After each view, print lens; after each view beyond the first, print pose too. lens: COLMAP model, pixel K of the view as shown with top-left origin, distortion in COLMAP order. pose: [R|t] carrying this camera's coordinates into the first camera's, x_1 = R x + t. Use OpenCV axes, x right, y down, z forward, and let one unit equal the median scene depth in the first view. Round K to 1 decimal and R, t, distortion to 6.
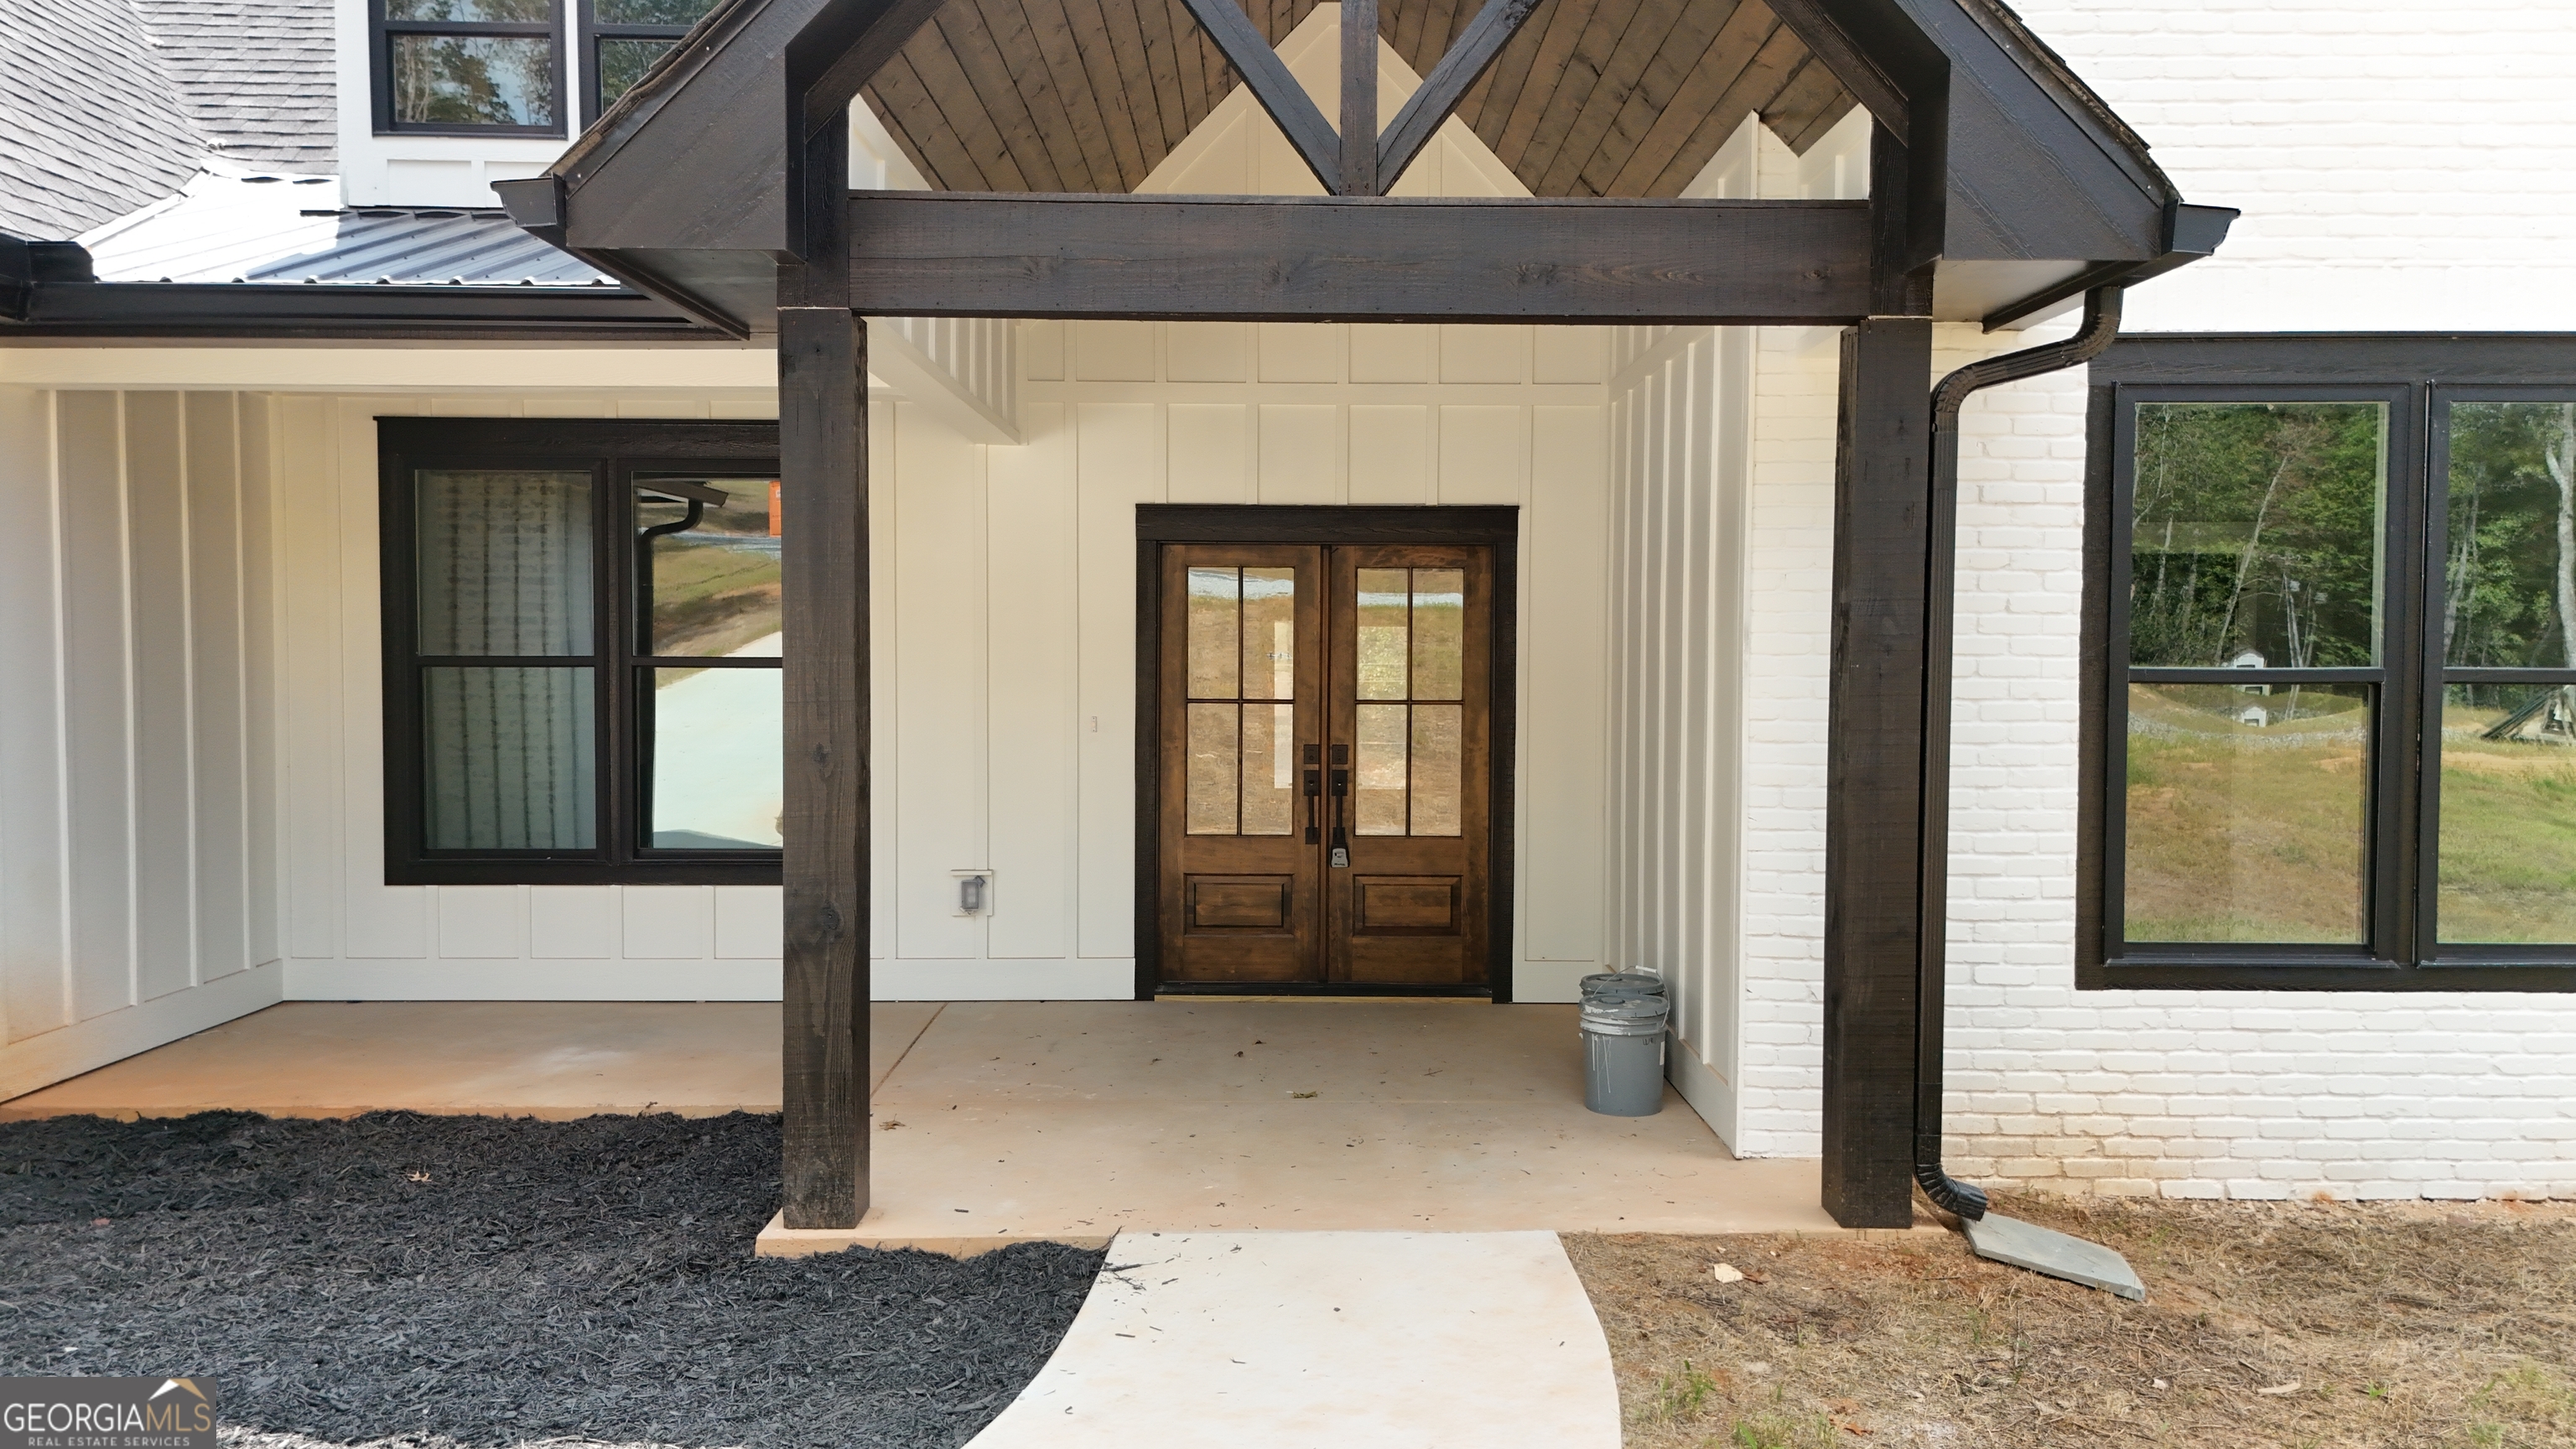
lens RADIAL K [[1914.8, 0, 1288.0], [0, 1914.8, 724.5], [0, 0, 1]] dist [0.093144, -0.107392]
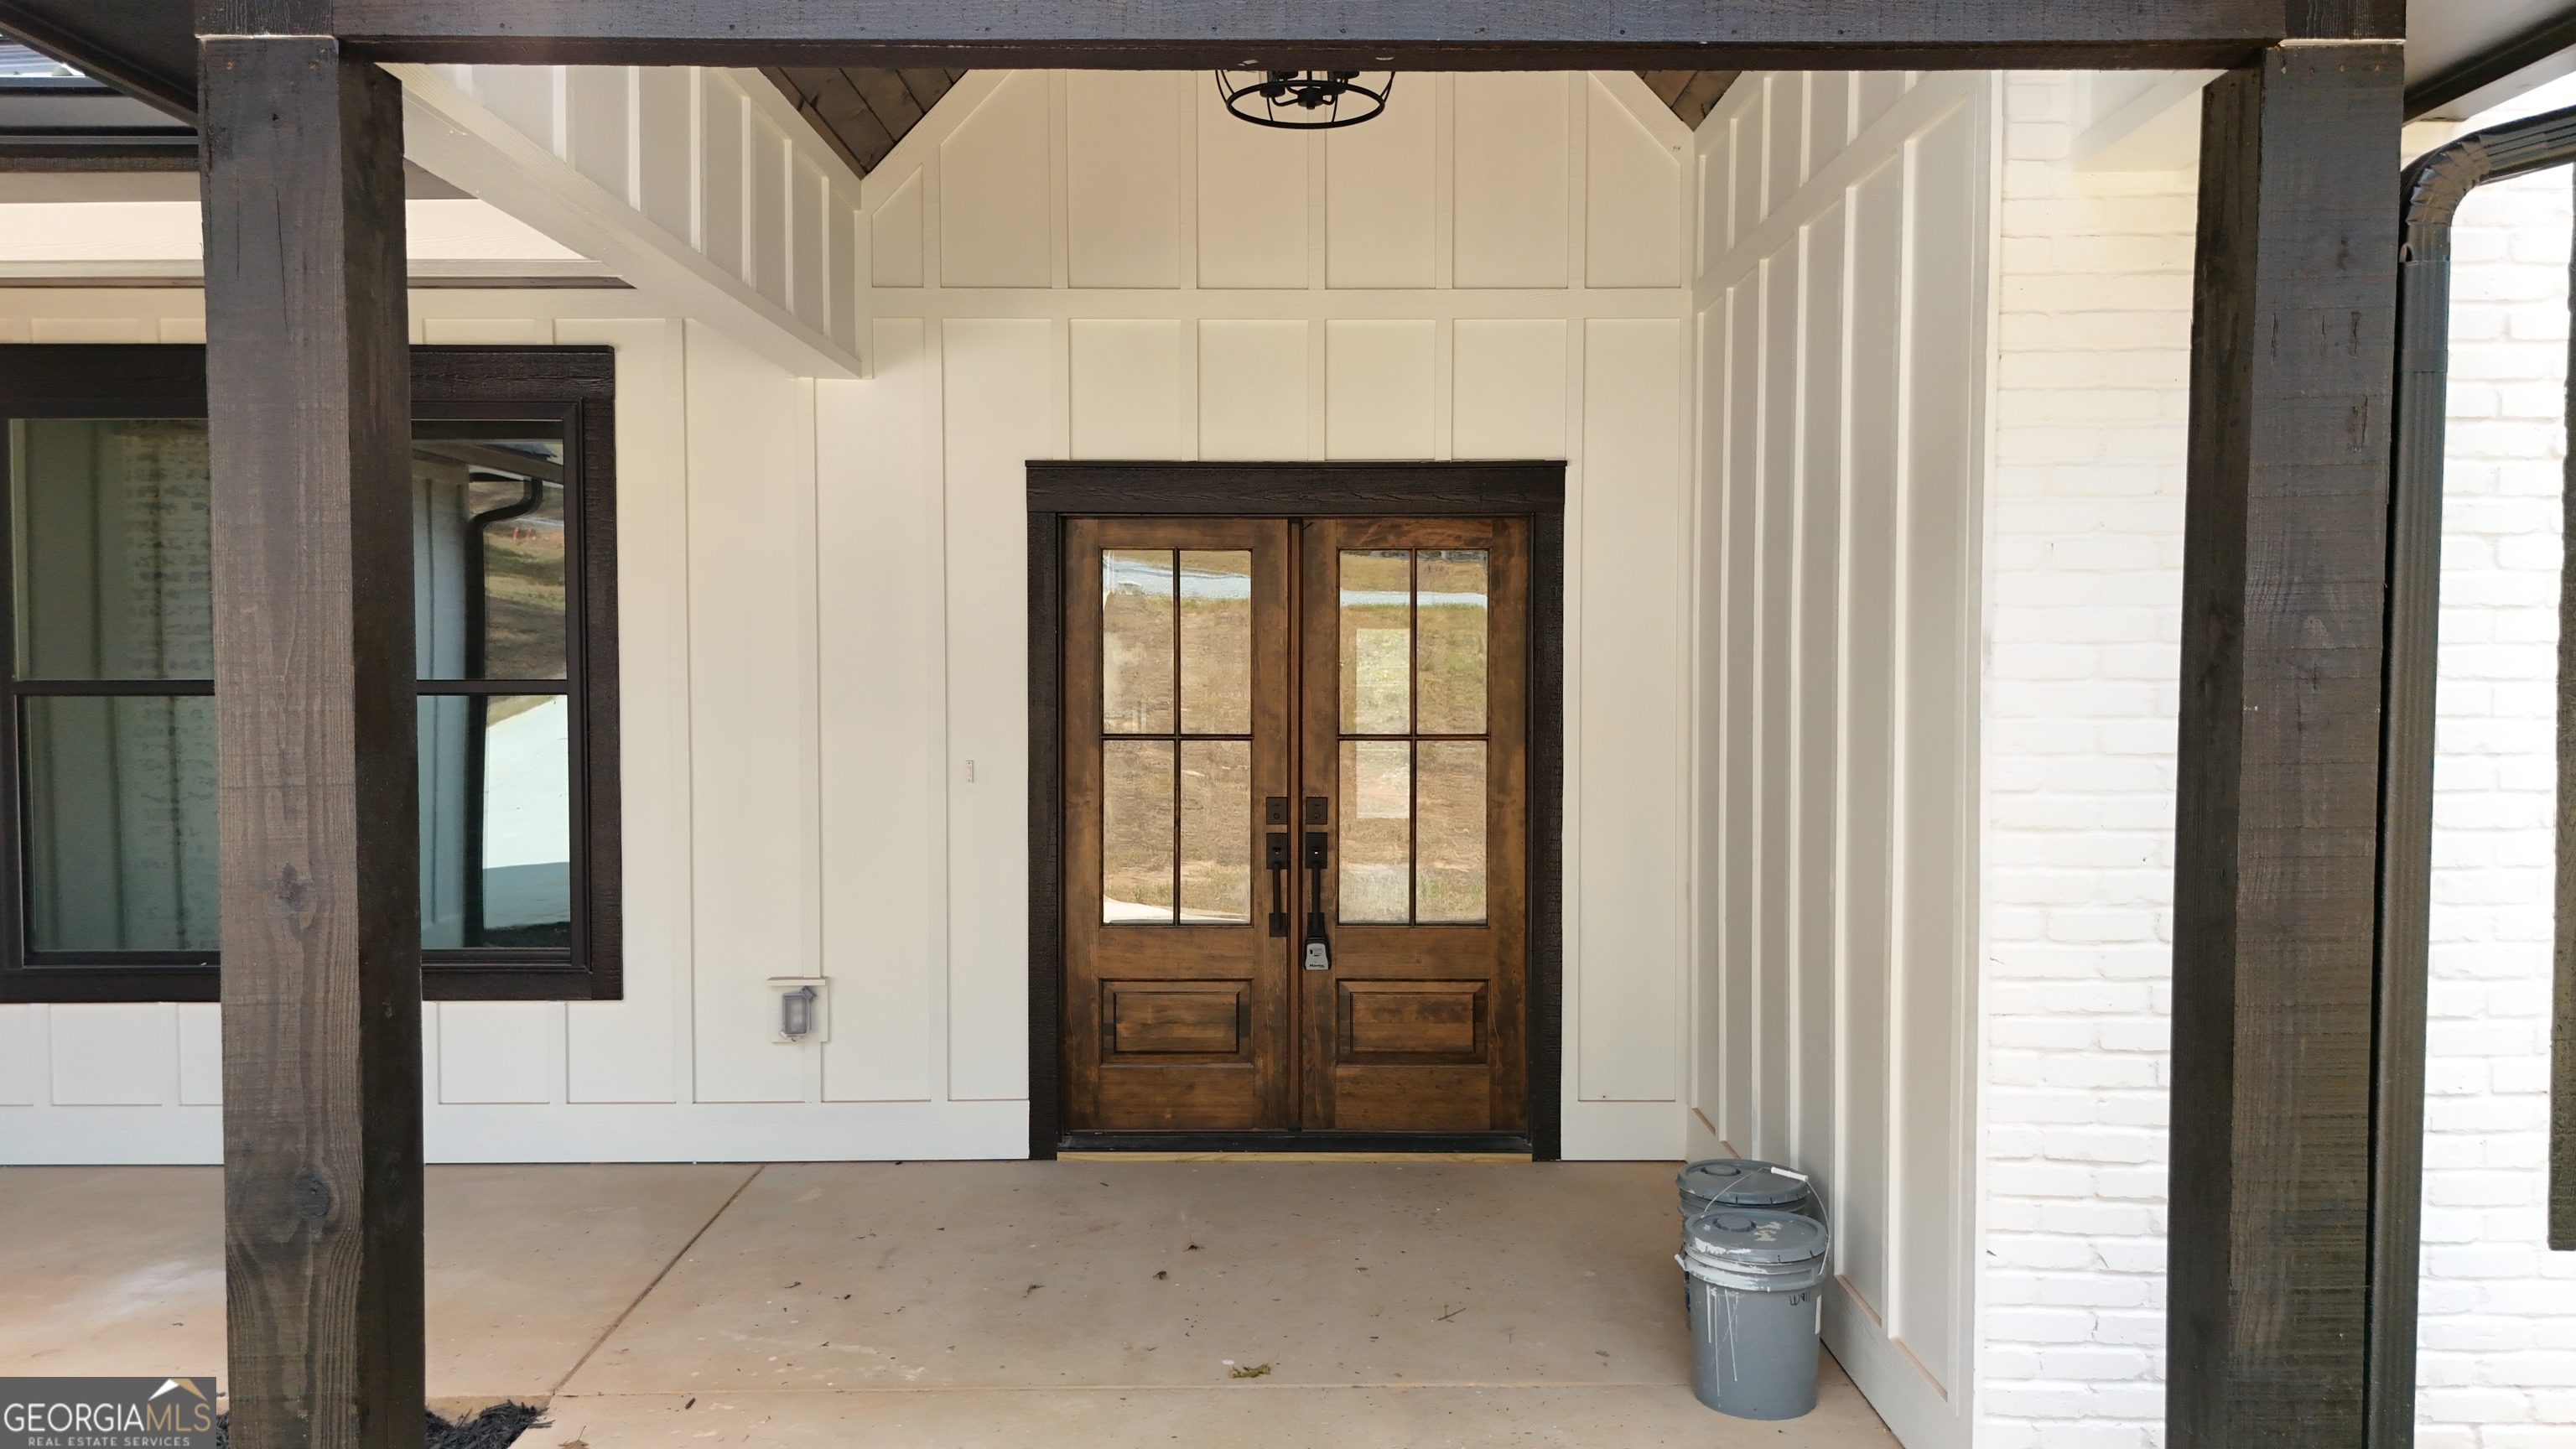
lens RADIAL K [[1914.8, 0, 1288.0], [0, 1914.8, 724.5], [0, 0, 1]] dist [0.093144, -0.107392]
pose [[0.999976, -0.005152, -0.004695, 0.020042], [0.005151, 0.999987, -0.000257, -0.016672], [0.004696, 0.000233, 0.999989, 0.286126]]
